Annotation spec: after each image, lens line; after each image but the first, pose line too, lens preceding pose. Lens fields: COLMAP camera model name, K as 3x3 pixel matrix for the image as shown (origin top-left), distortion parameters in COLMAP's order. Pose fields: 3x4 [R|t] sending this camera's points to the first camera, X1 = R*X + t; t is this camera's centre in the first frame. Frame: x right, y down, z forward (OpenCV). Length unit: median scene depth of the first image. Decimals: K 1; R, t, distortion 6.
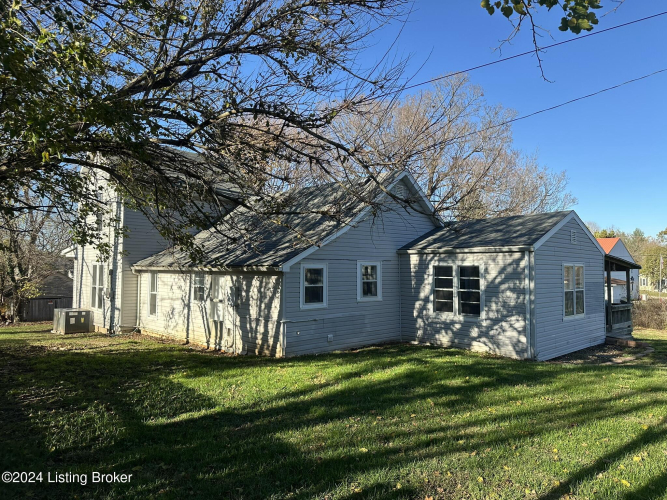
lens RADIAL K [[464.3, 0, 333.5], [0, 464.3, 250.0], [0, 0, 1]] dist [0.152263, -0.272833]
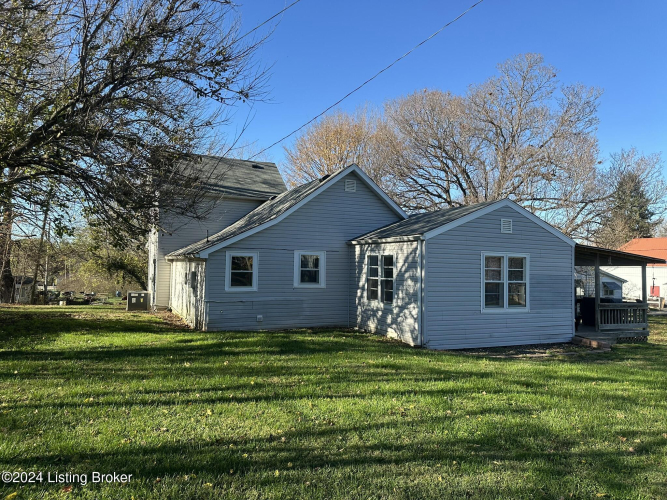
lens RADIAL K [[464.3, 0, 333.5], [0, 464.3, 250.0], [0, 0, 1]] dist [0.152263, -0.272833]
pose [[0.949156, 0.002845, -0.314794, 0.507638], [-0.001908, 0.999993, 0.003284, 0.019050], [0.314801, -0.002517, 0.949154, -0.014986]]
